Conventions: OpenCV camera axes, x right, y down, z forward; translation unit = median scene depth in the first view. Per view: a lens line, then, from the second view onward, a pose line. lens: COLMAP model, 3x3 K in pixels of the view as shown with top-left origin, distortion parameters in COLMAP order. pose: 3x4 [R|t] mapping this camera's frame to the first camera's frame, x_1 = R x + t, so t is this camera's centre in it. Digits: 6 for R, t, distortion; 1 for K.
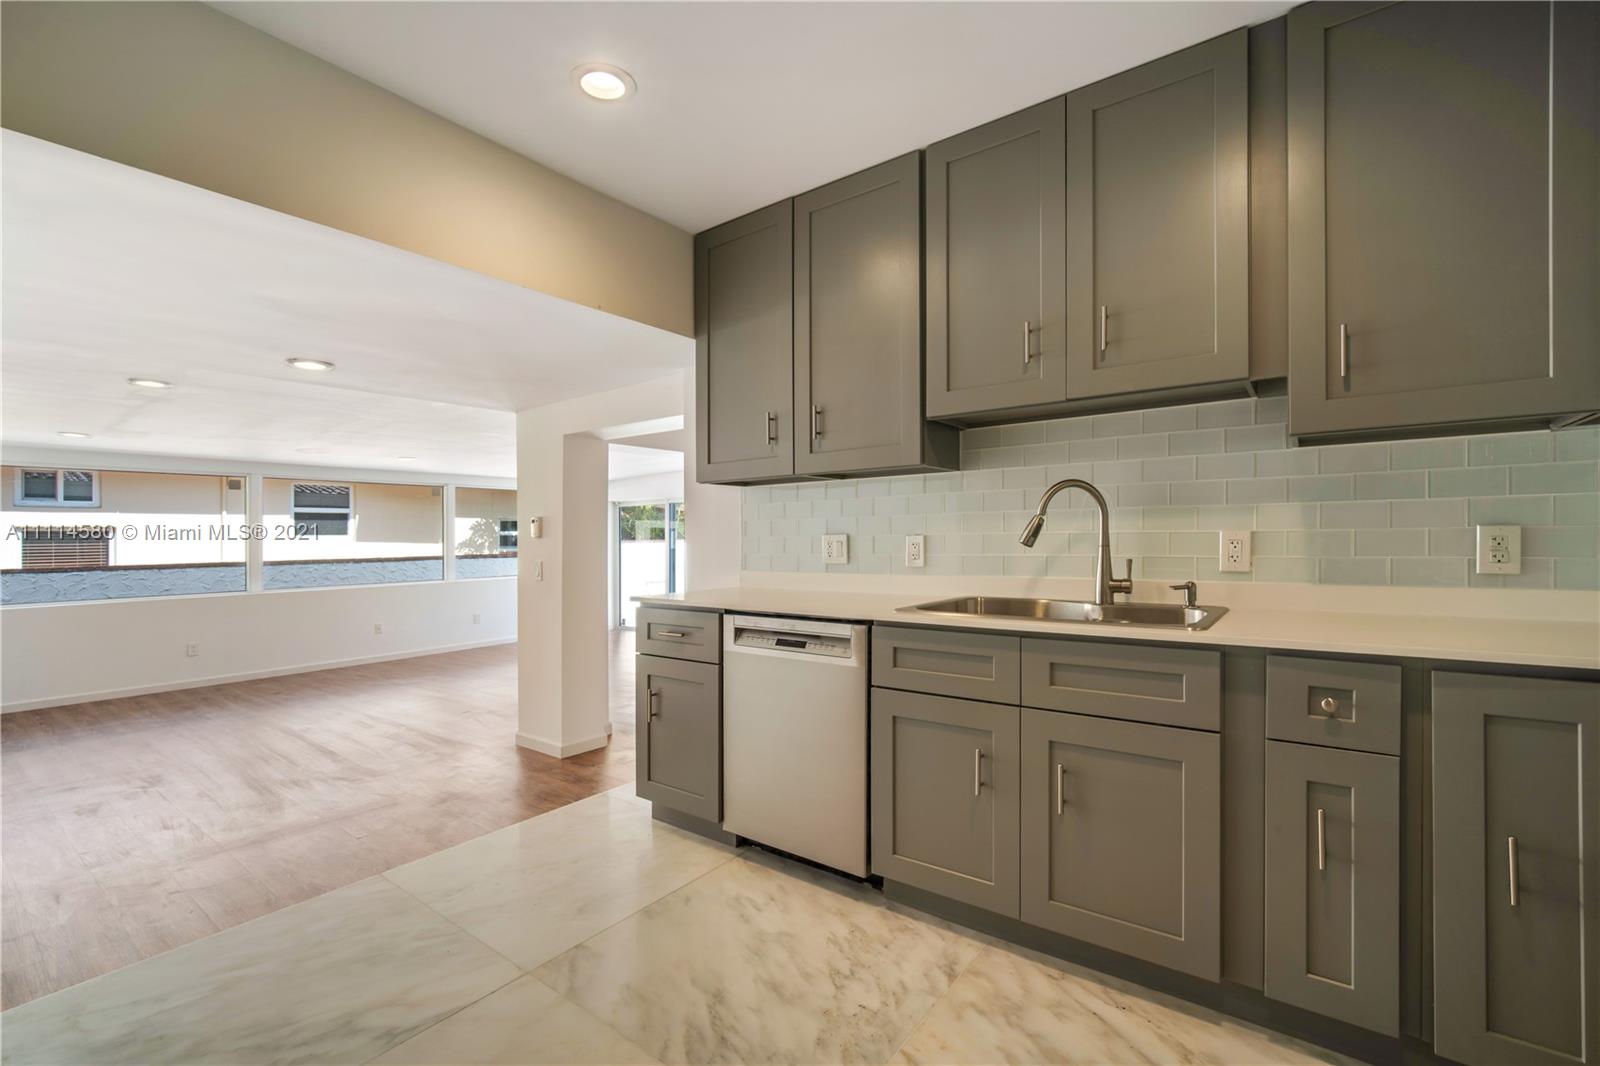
lens RADIAL K [[680.4, 0, 798.0], [0, 680.4, 534.5], [0, 0, 1]] dist [-0.012233, 0.002531]
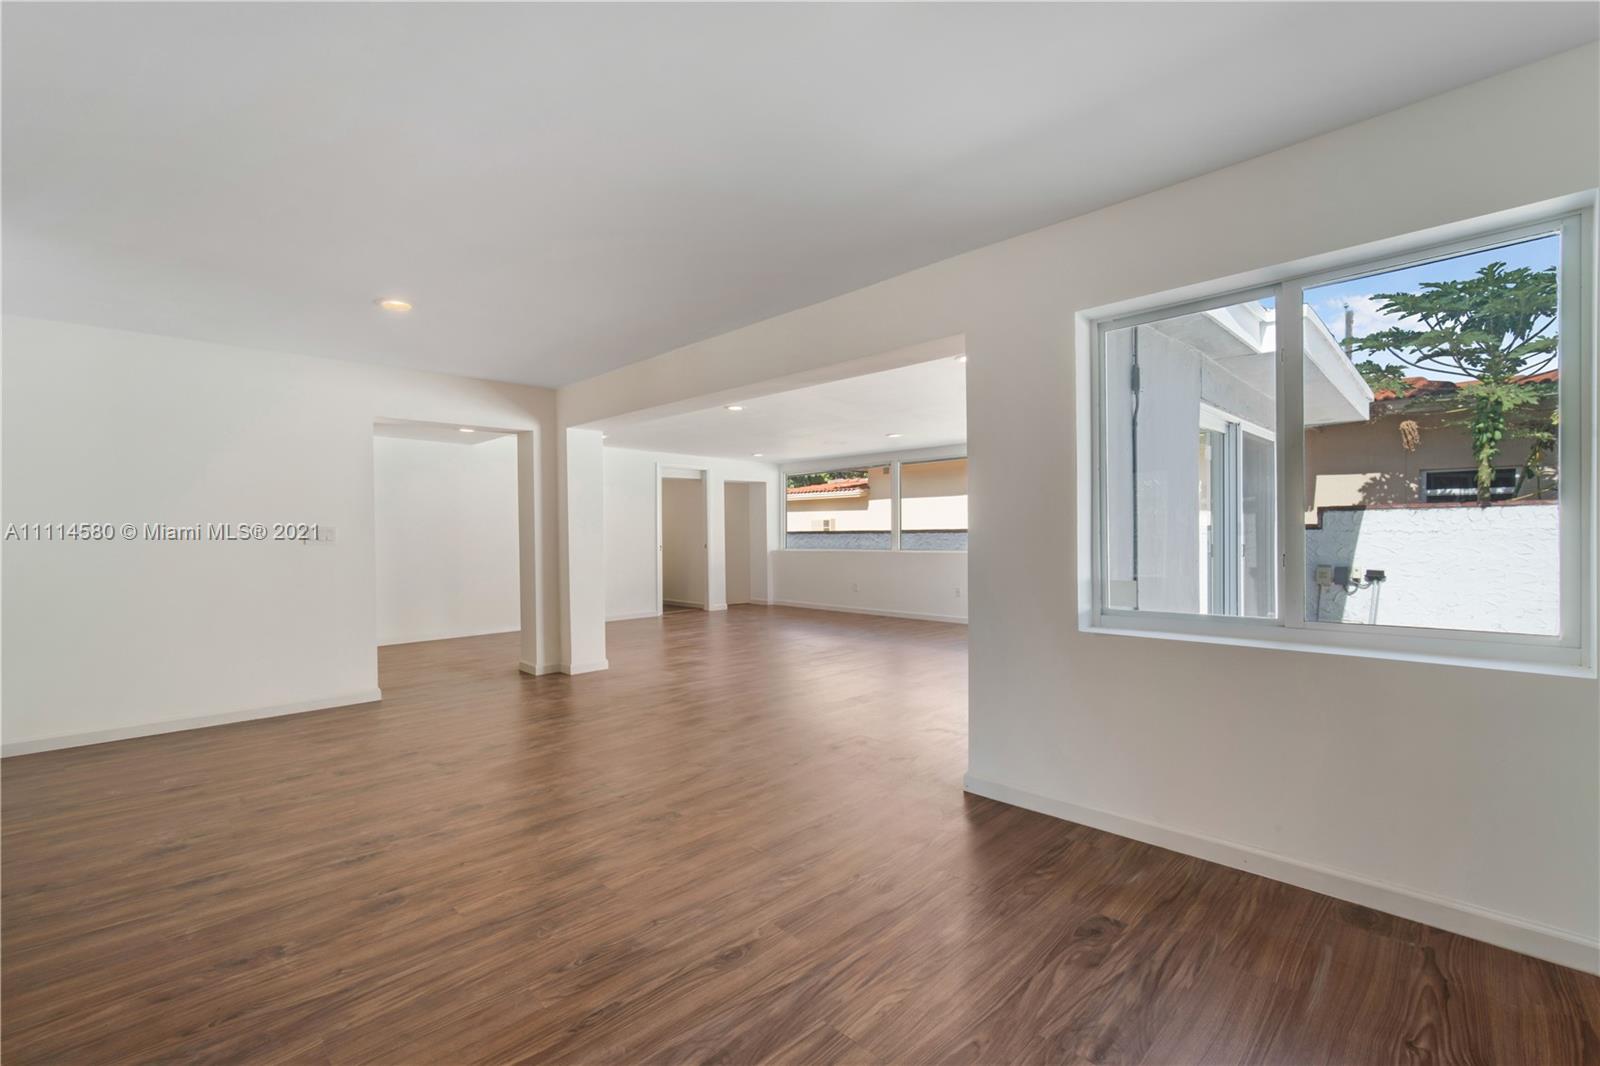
lens RADIAL K [[680.4, 0, 805.1], [0, 680.4, 541.4], [0, 0, 1]] dist [-0.012233, 0.002531]
pose [[-0.135461, 0.036674, -0.990104, 2.305737], [0.024723, 0.999129, 0.033626, 0.068551], [0.990474, -0.019924, -0.136250, 4.226003]]
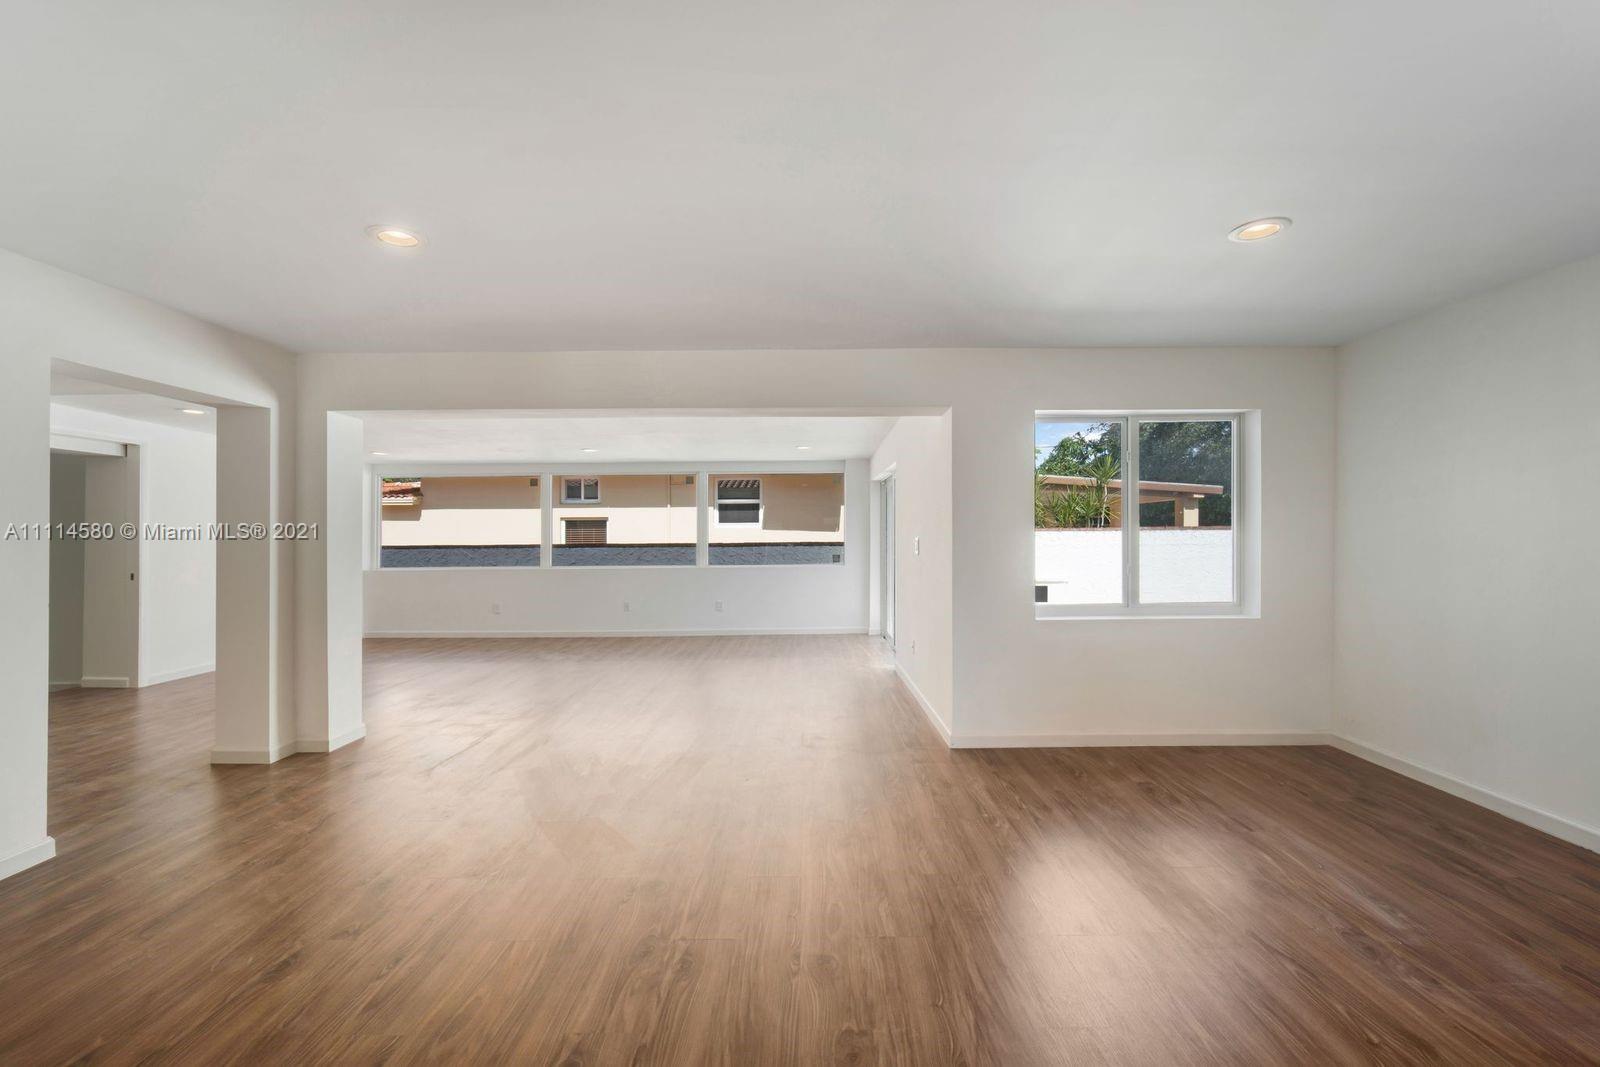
lens RADIAL K [[680.4, 0, 805.3], [0, 680.4, 527.9], [0, 0, 1]] dist [-0.012233, 0.002531]
pose [[0.598056, 0.006685, -0.801426, 2.122371], [0.001382, 0.999955, 0.009373, -0.004446], [0.801453, -0.006713, 0.598020, 2.629283]]
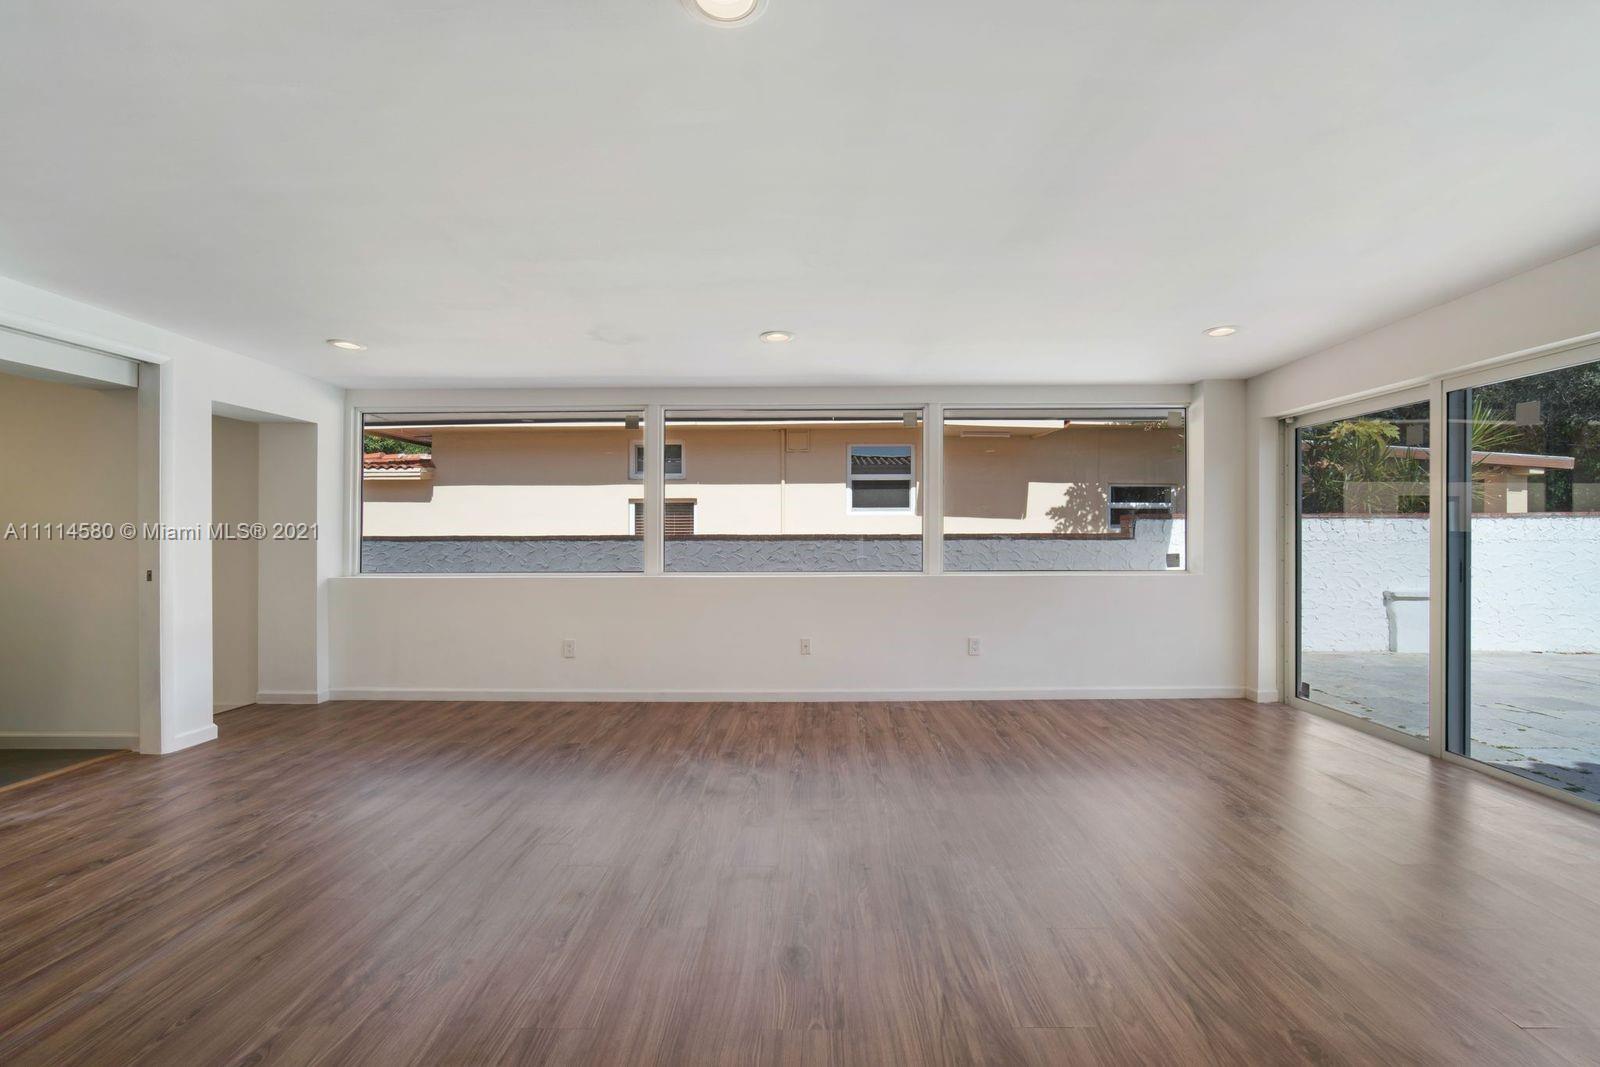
lens RADIAL K [[680.4, 0, 808.2], [0, 680.4, 533.2], [0, 0, 1]] dist [-0.012233, 0.002531]
pose [[0.589853, 0.018996, -0.807287, -0.566539], [-0.002057, 0.999755, 0.022022, 0.103787], [0.807508, -0.011329, 0.589748, 2.972736]]
